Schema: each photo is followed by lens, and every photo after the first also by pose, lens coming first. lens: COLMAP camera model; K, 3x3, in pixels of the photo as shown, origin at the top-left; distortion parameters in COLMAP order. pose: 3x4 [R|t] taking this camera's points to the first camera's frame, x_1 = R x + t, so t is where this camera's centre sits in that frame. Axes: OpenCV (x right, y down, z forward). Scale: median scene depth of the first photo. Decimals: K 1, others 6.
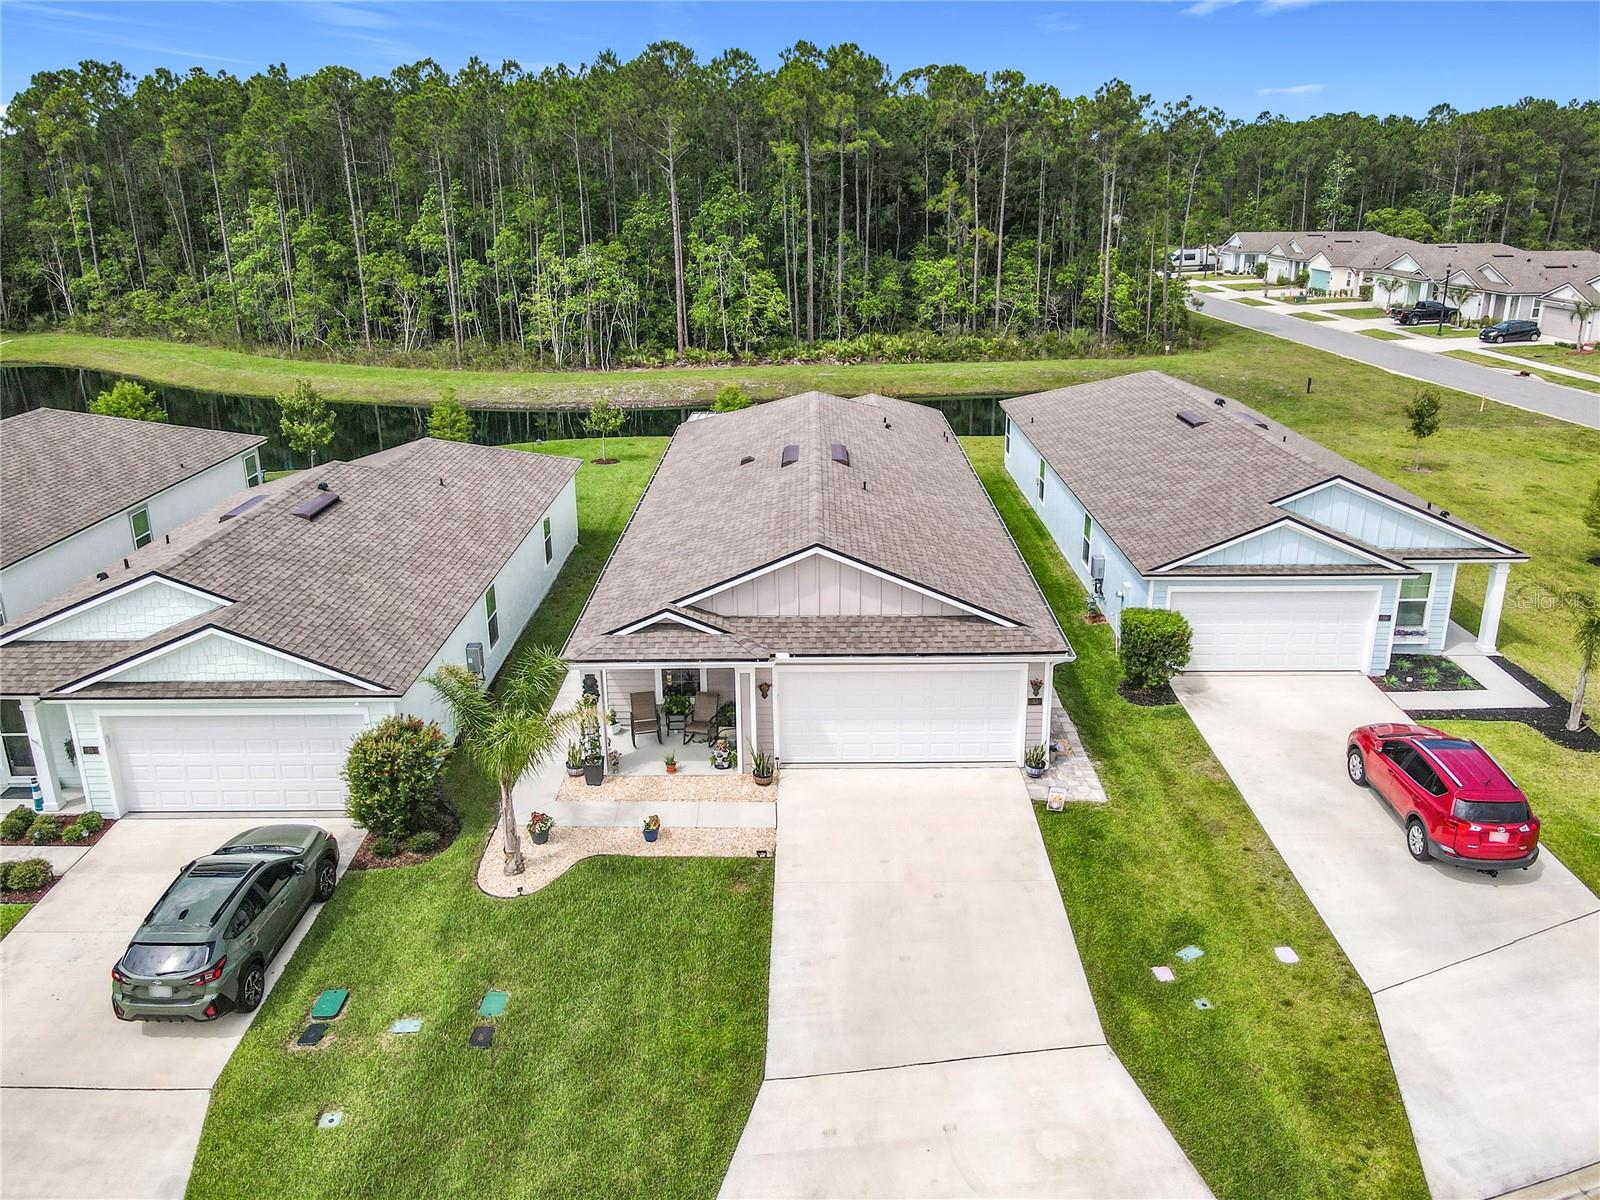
lens RADIAL K [[1203.0, 0, 815.6], [0, 1203.0, 587.8], [0, 0, 1]] dist [-0.001676, -0.001313]
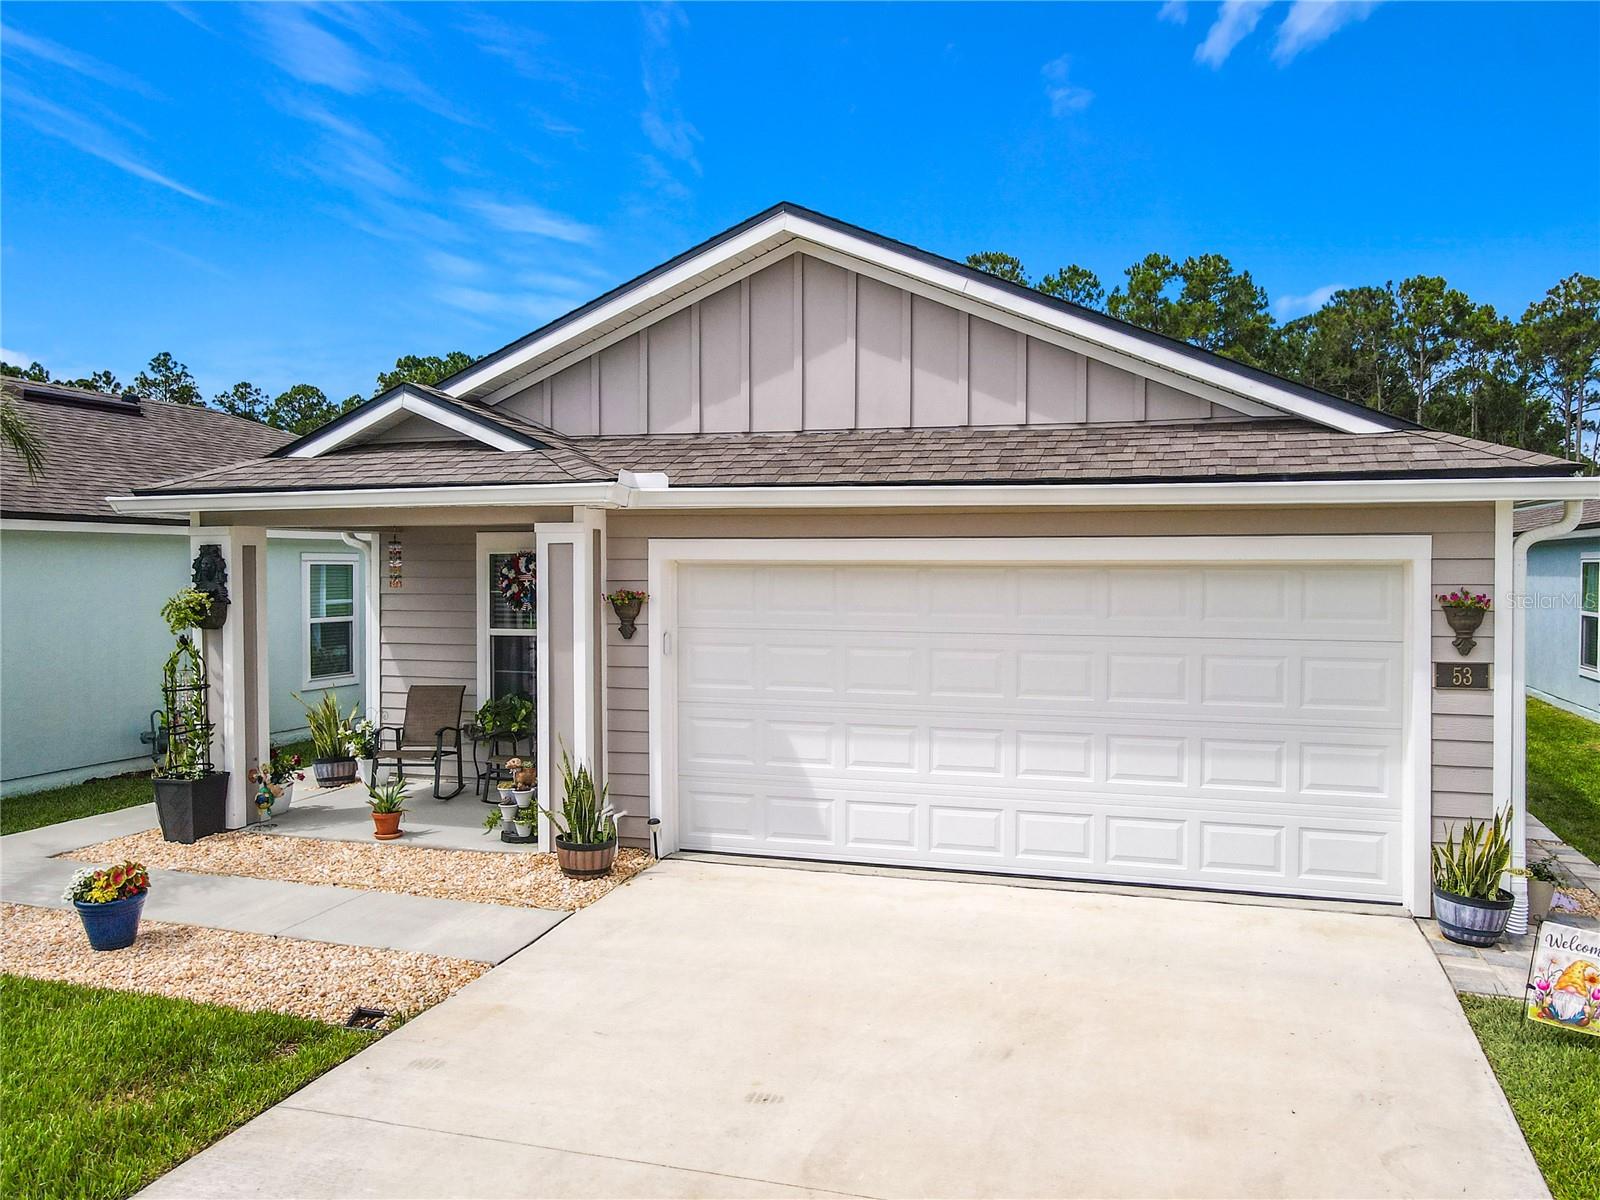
lens RADIAL K [[1260.9, 0, 800.0], [0, 1260.9, 600.0], [0, 0, 1]] dist [-0.000523, 0.001214]
pose [[0.949461, 0.016128, -0.313470, 0.106490], [-0.107901, 0.954588, -0.277703, 0.153530], [0.294756, 0.297492, 0.908084, 0.568792]]
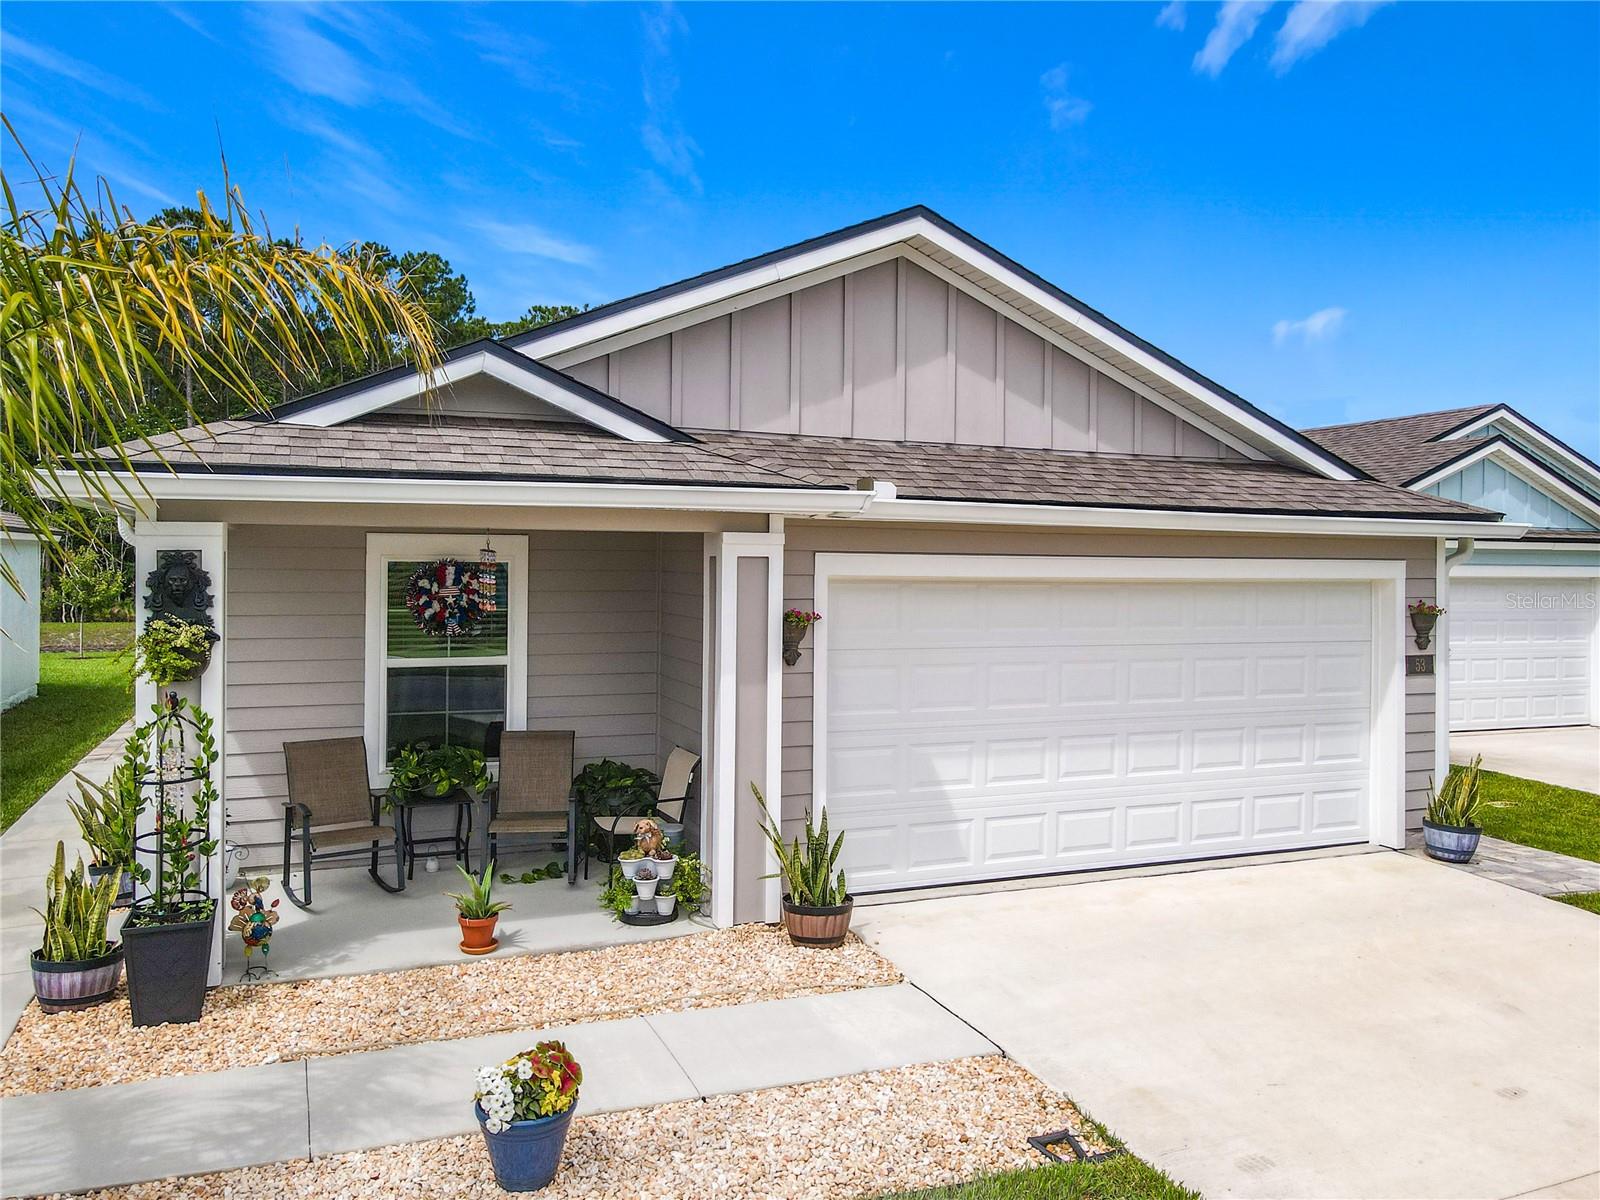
lens RADIAL K [[1243.5, 0, 811.0], [0, 1243.5, 563.8], [0, 0, 1]] dist [0.011052, -0.000185]
pose [[0.926709, 0.015040, 0.375478, -0.136401], [0.105726, 0.948401, -0.298928, 0.140542], [-0.360599, 0.316717, 0.877302, 0.597556]]
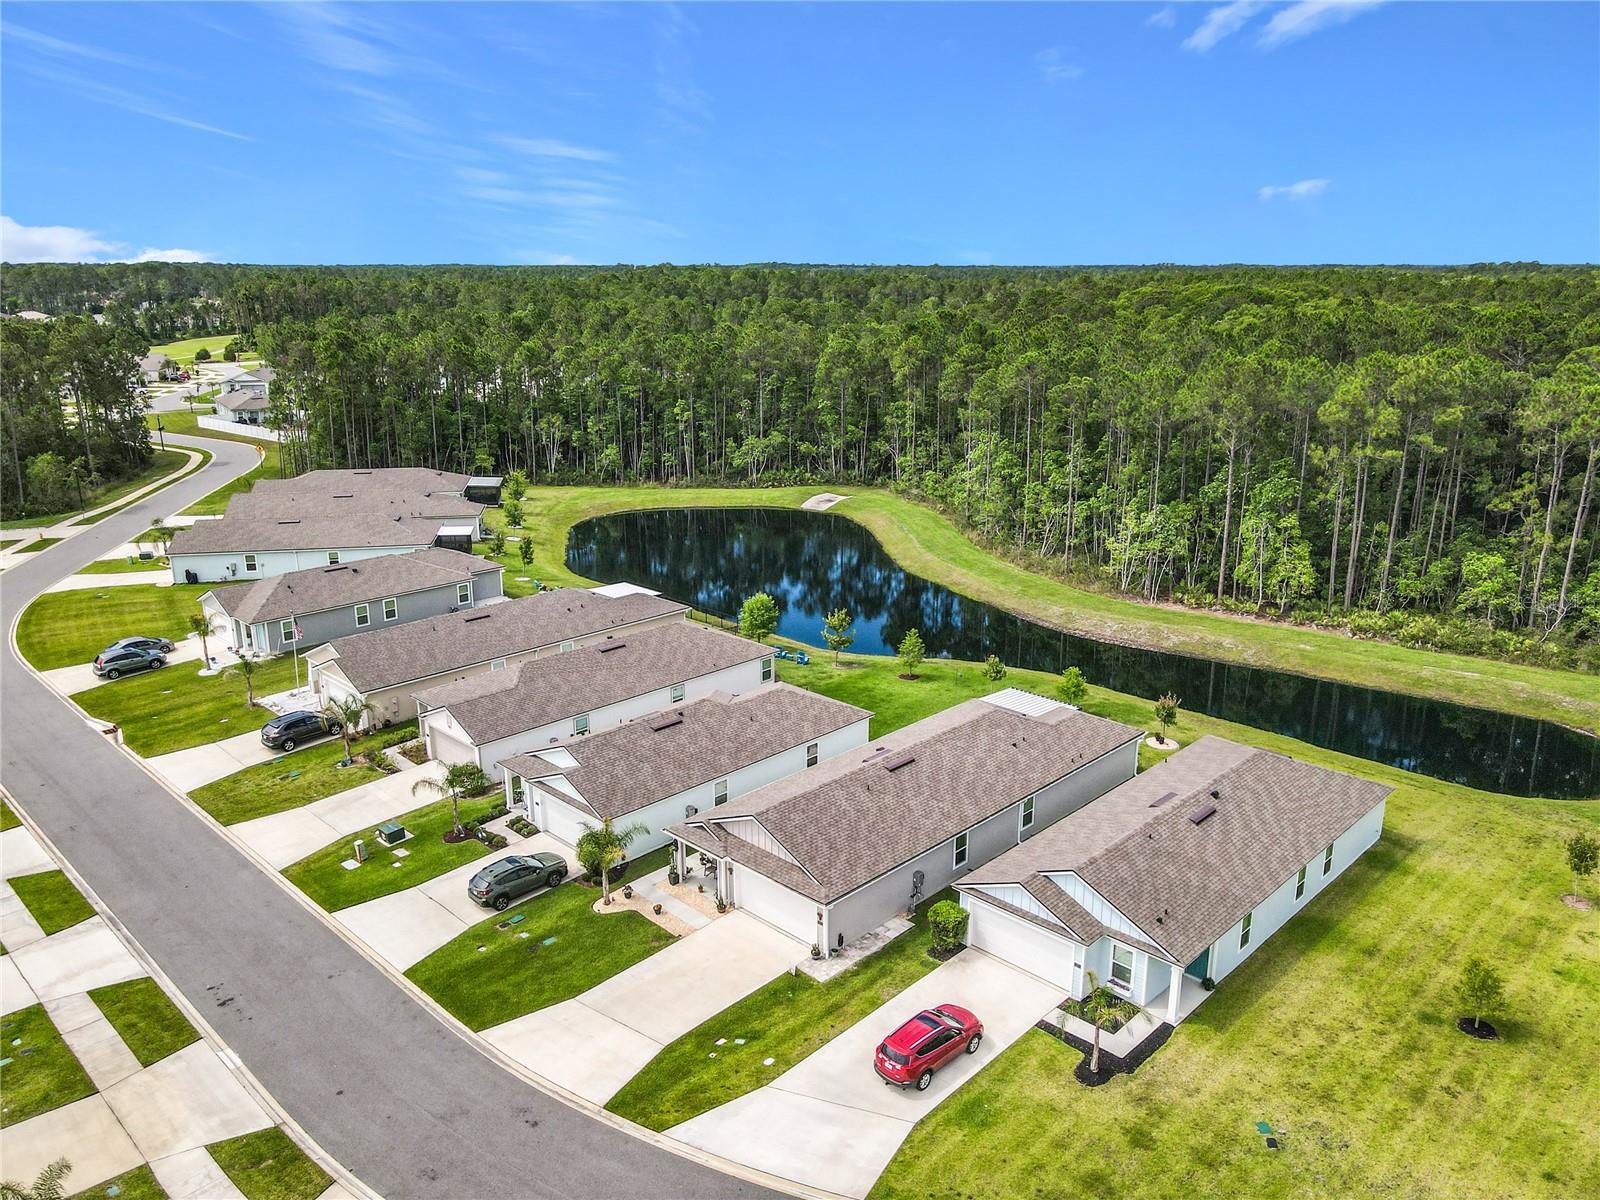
lens RADIAL K [[1181.7, 0, 819.3], [0, 1181.7, 617.3], [0, 0, 1]] dist [-0.008270, 0.001822]
pose [[0.714227, 0.206260, -0.668832, 1.200580], [-0.230957, 0.971521, 0.052974, -0.436633], [0.660711, 0.116636, 0.741524, -0.459610]]
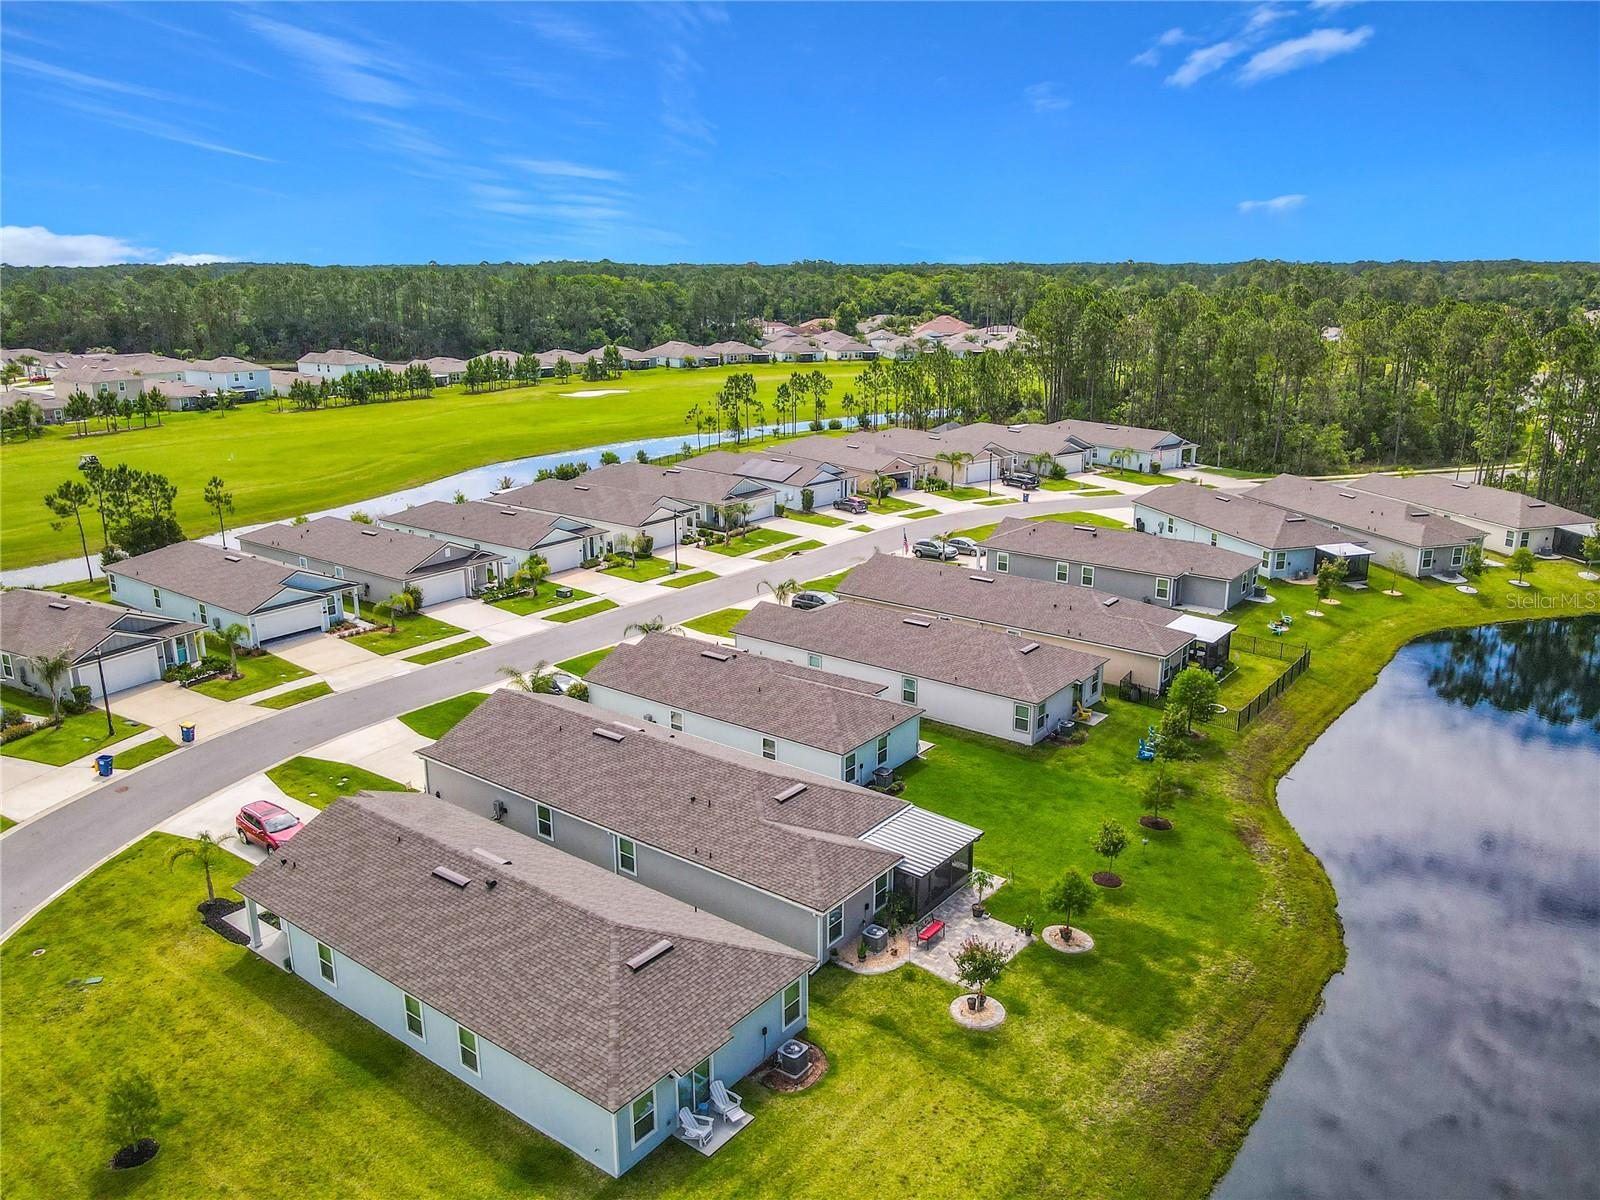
lens RADIAL K [[1203.0, 0, 815.6], [0, 1203.0, 587.8], [0, 0, 1]] dist [-0.001676, -0.001313]
pose [[-0.609882, 0.214364, -0.762949, 1.300799], [-0.252149, 0.860203, 0.443251, -1.320730], [0.751309, 0.462707, -0.470571, 2.224738]]
